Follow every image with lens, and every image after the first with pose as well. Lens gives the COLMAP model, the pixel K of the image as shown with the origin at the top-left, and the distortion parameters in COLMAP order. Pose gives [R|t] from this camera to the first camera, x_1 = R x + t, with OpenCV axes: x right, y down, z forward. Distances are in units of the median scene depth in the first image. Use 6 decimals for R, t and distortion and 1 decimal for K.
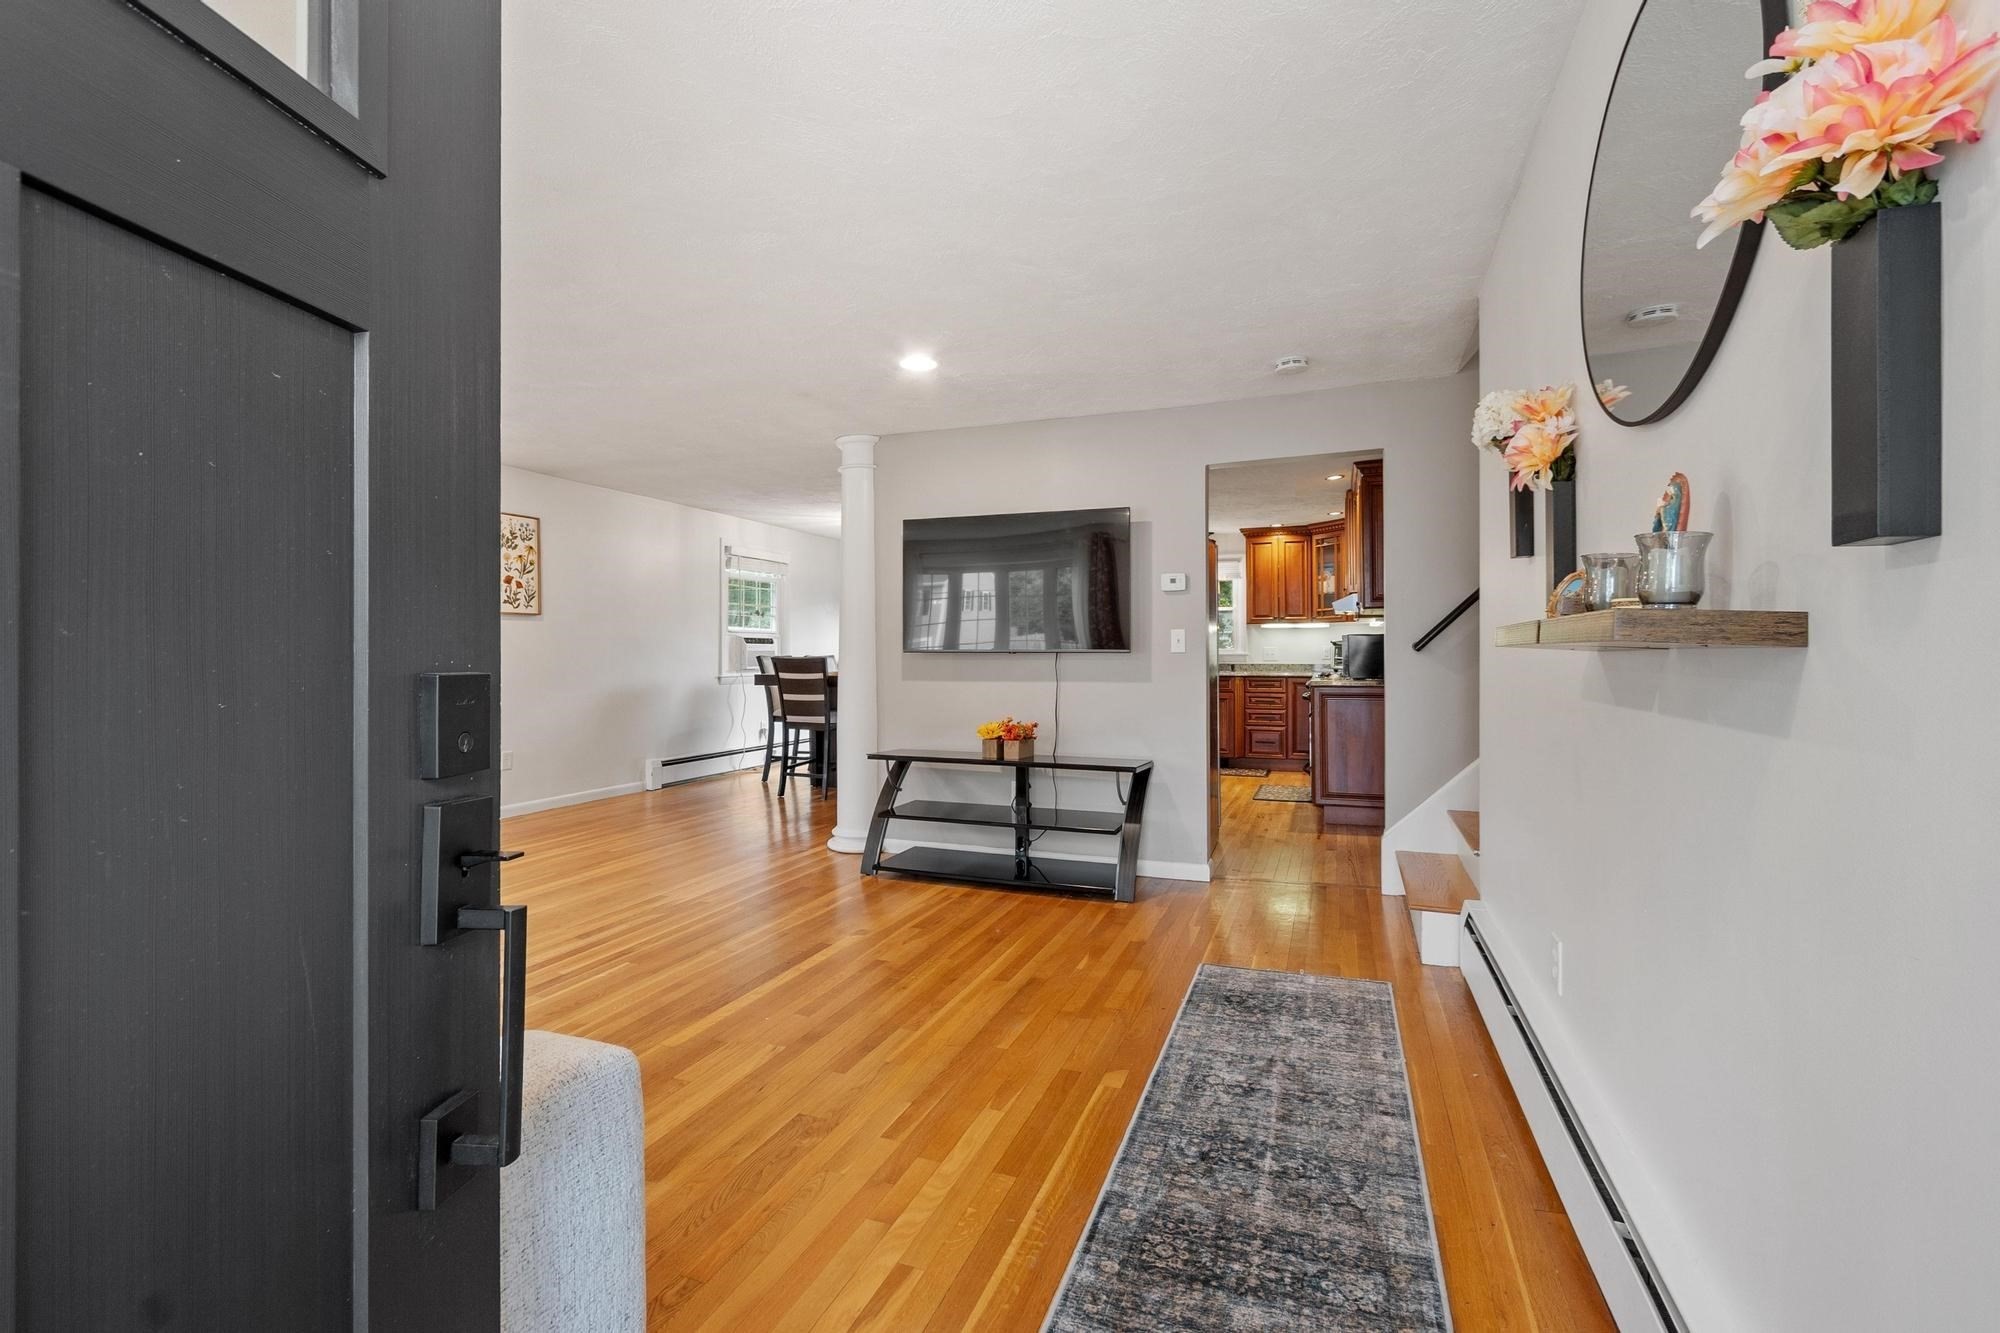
lens RADIAL K [[881.4, 0, 1015.3], [0, 881.4, 650.1], [0, 0, 1]] dist [0.004397, 0.000144]
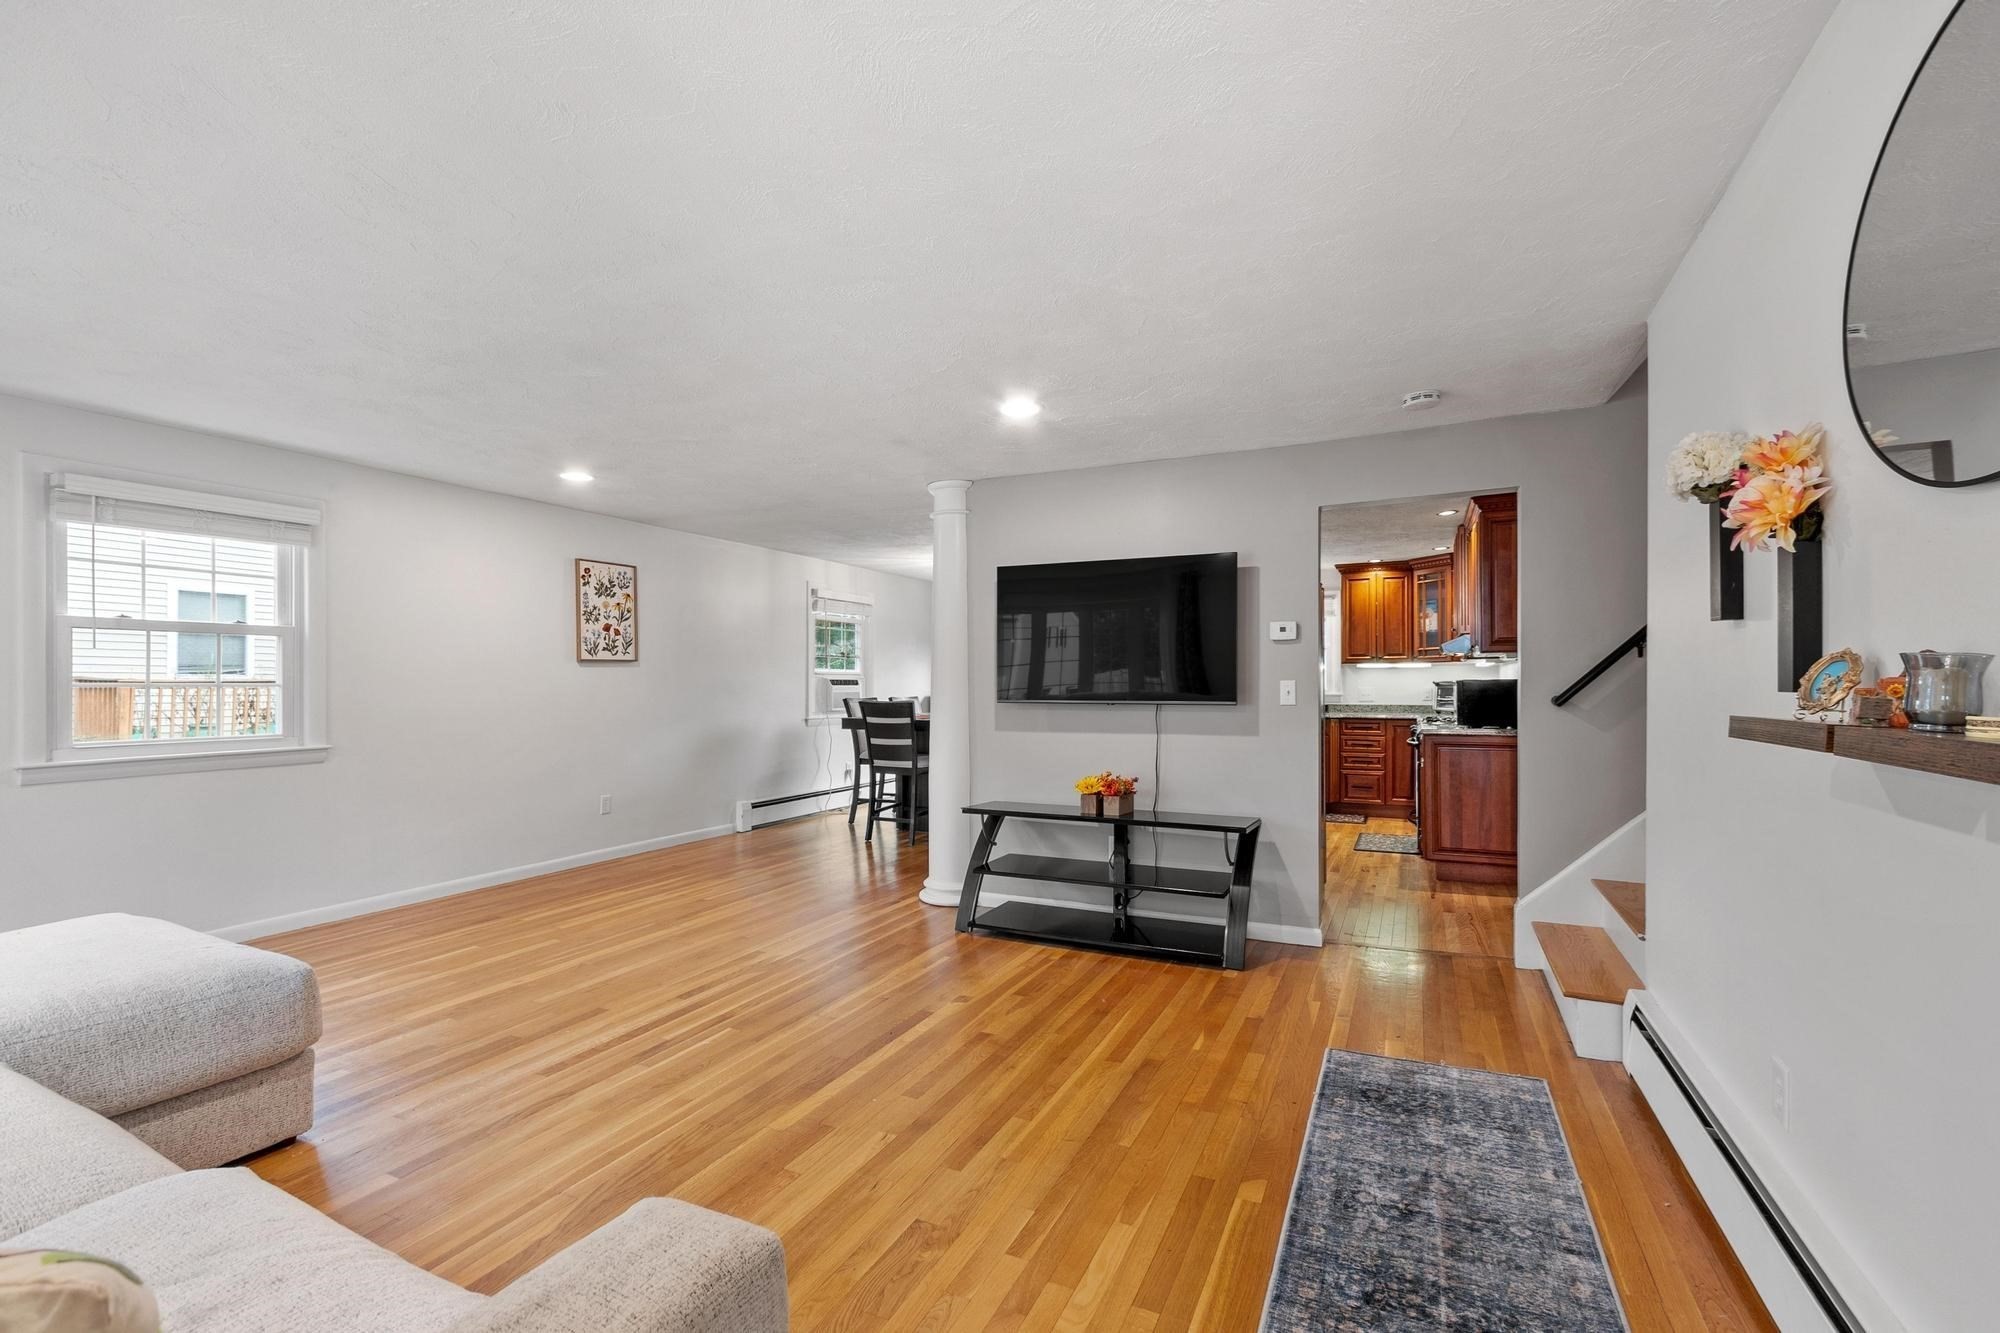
lens RADIAL K [[881.4, 0, 1018.2], [0, 881.4, 682.5], [0, 0, 1]] dist [0.004397, 0.000144]
pose [[0.996865, -0.000557, -0.079114, -0.032874], [0.000658, 0.999999, 0.001253, -0.025153], [0.079113, -0.001301, 0.996865, 0.037594]]
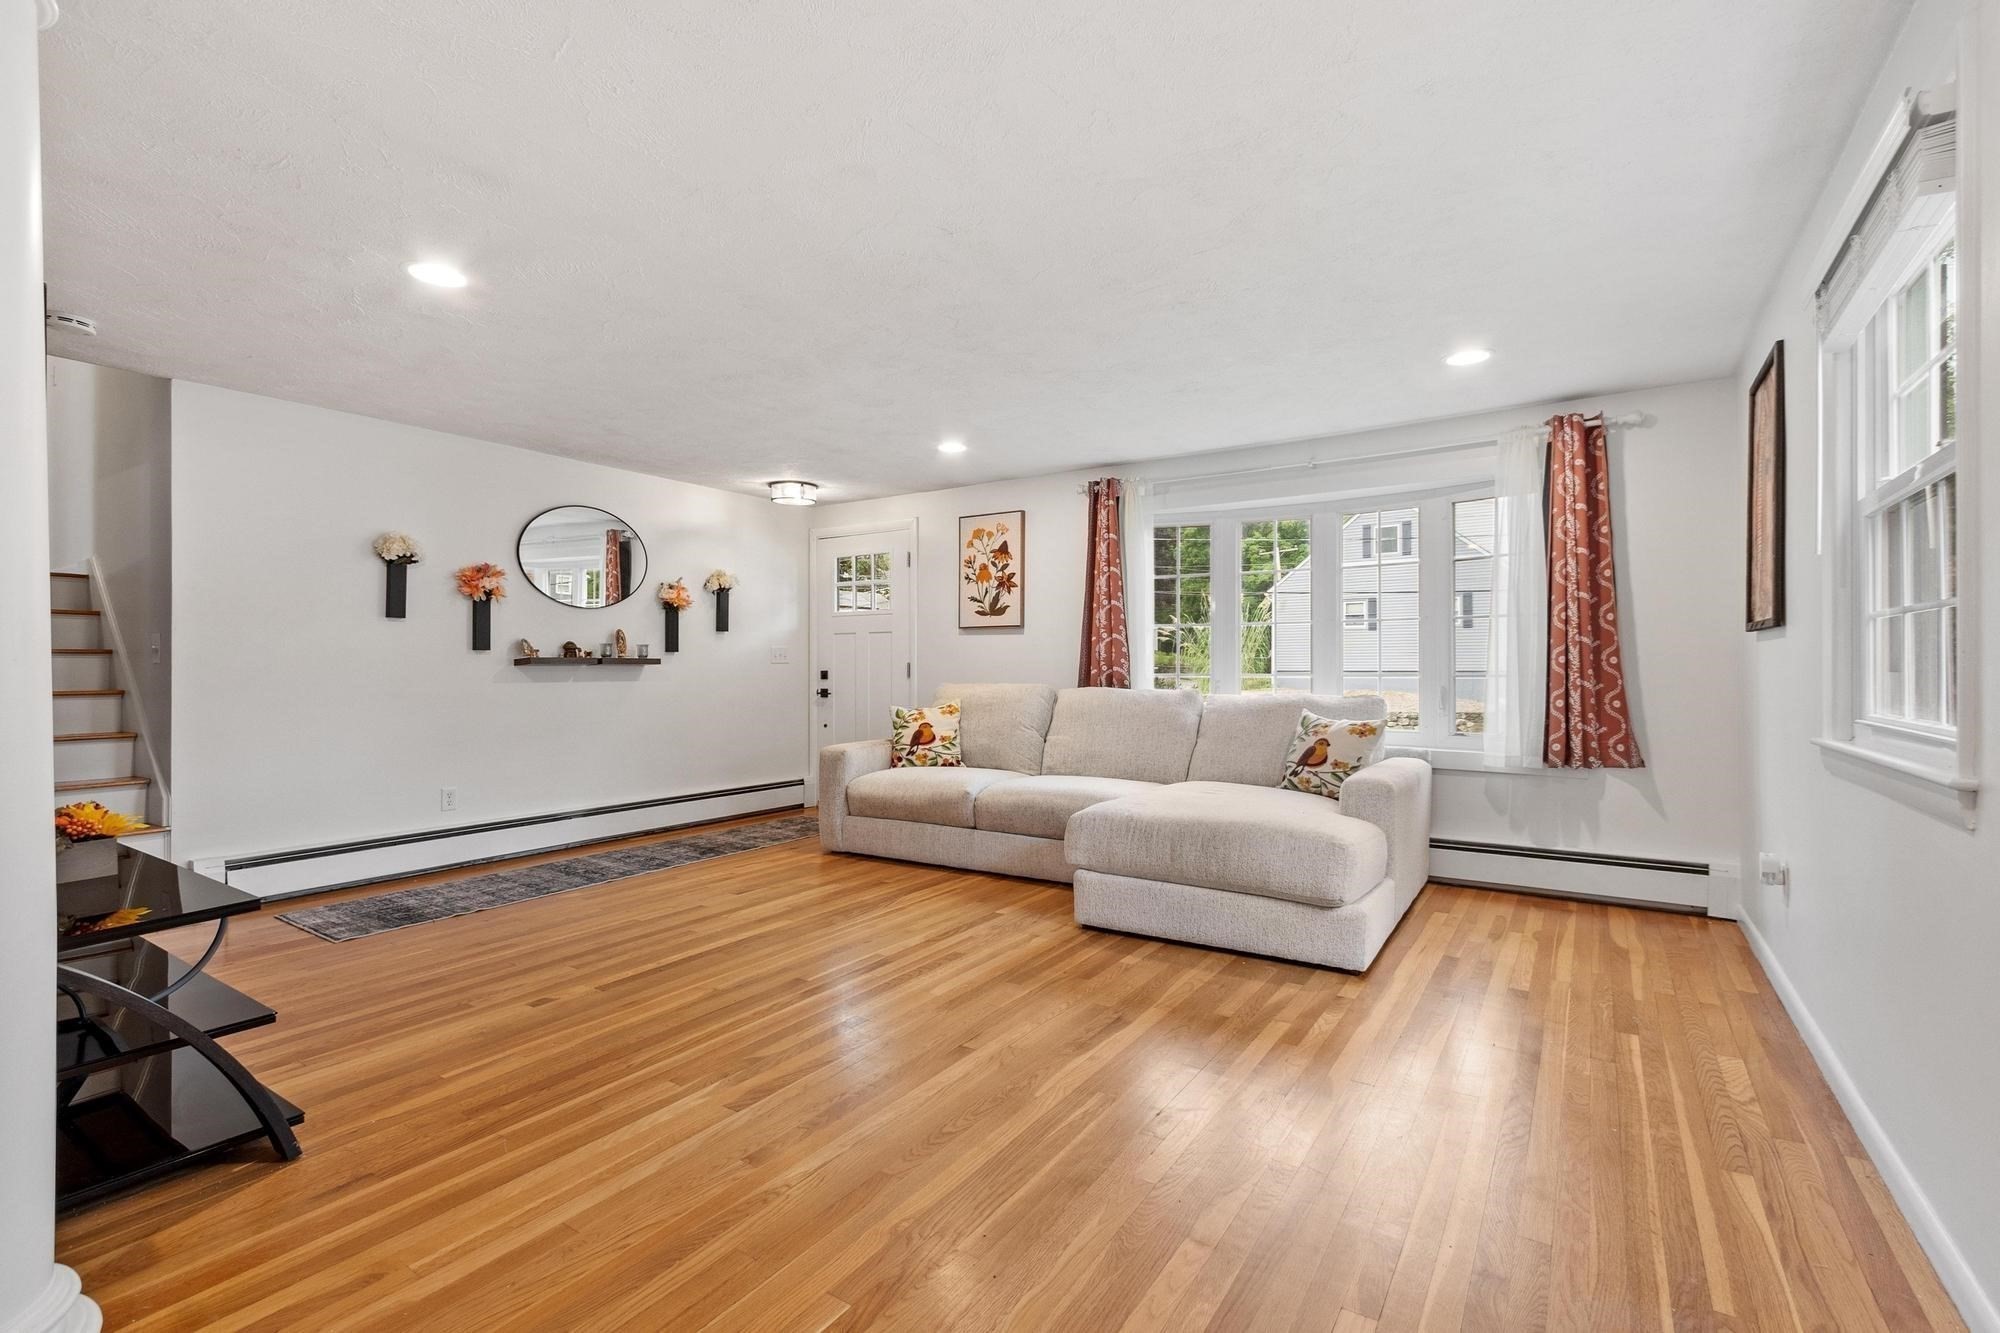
lens RADIAL K [[881.4, 0, 994.1], [0, 881.4, 662.8], [0, 0, 1]] dist [0.004397, 0.000144]
pose [[-0.969044, 0.005278, 0.246831, -0.702125], [0.002380, 0.999925, -0.012038, 0.012564], [-0.246876, -0.011078, -0.968984, 1.507605]]
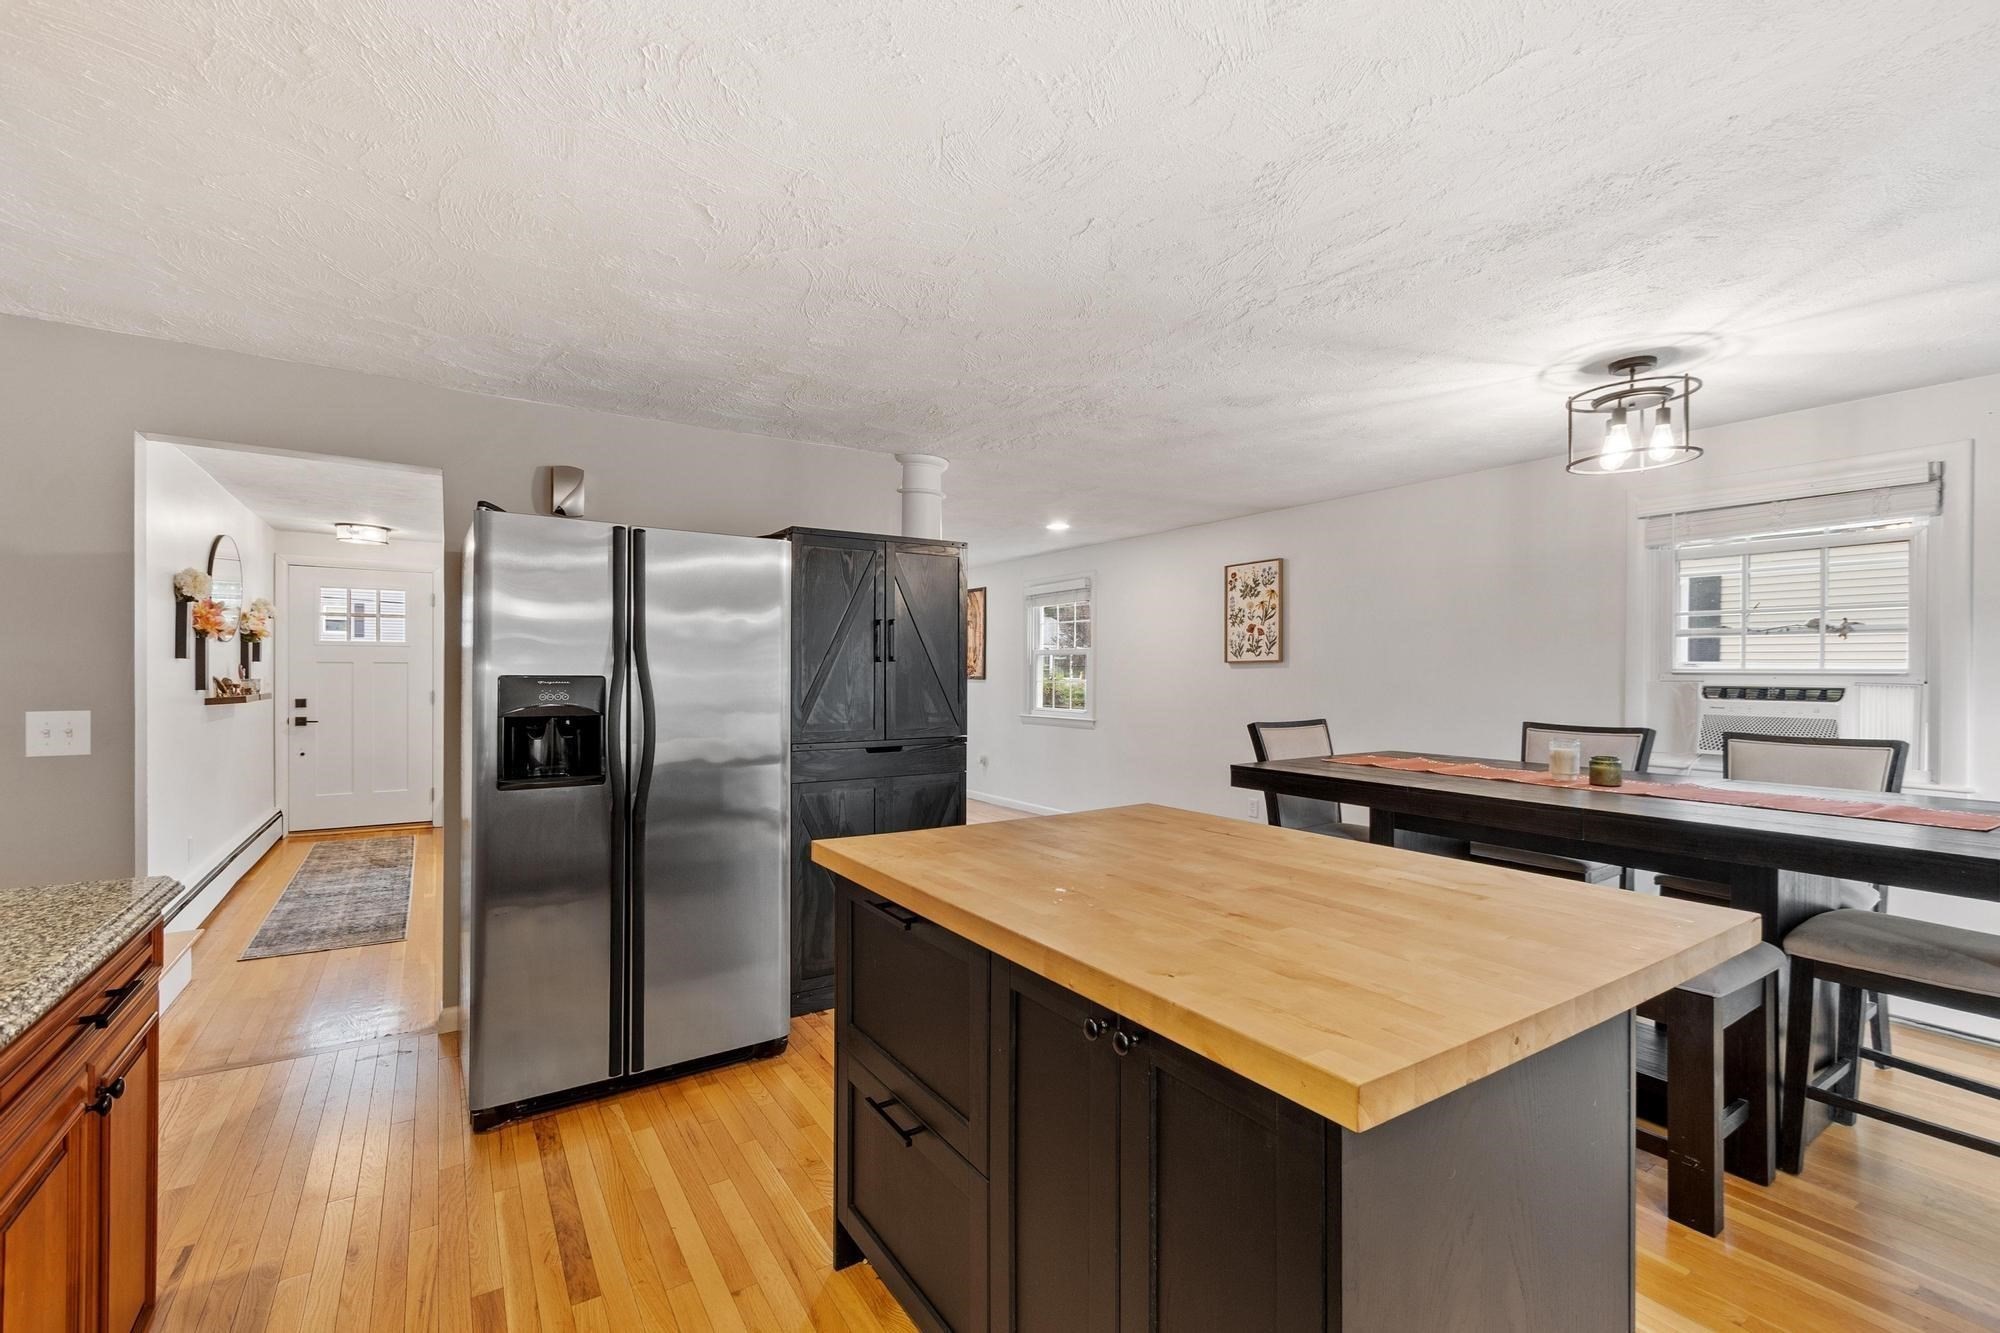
lens RADIAL K [[881.4, 0, 997.5], [0, 881.4, 669.7], [0, 0, 1]] dist [0.004397, 0.000144]
pose [[-0.605449, -0.000318, -0.795884, 0.576663], [0.000467, 1.000000, -0.000754, -0.046282], [0.795884, -0.000828, -0.605449, 1.996304]]
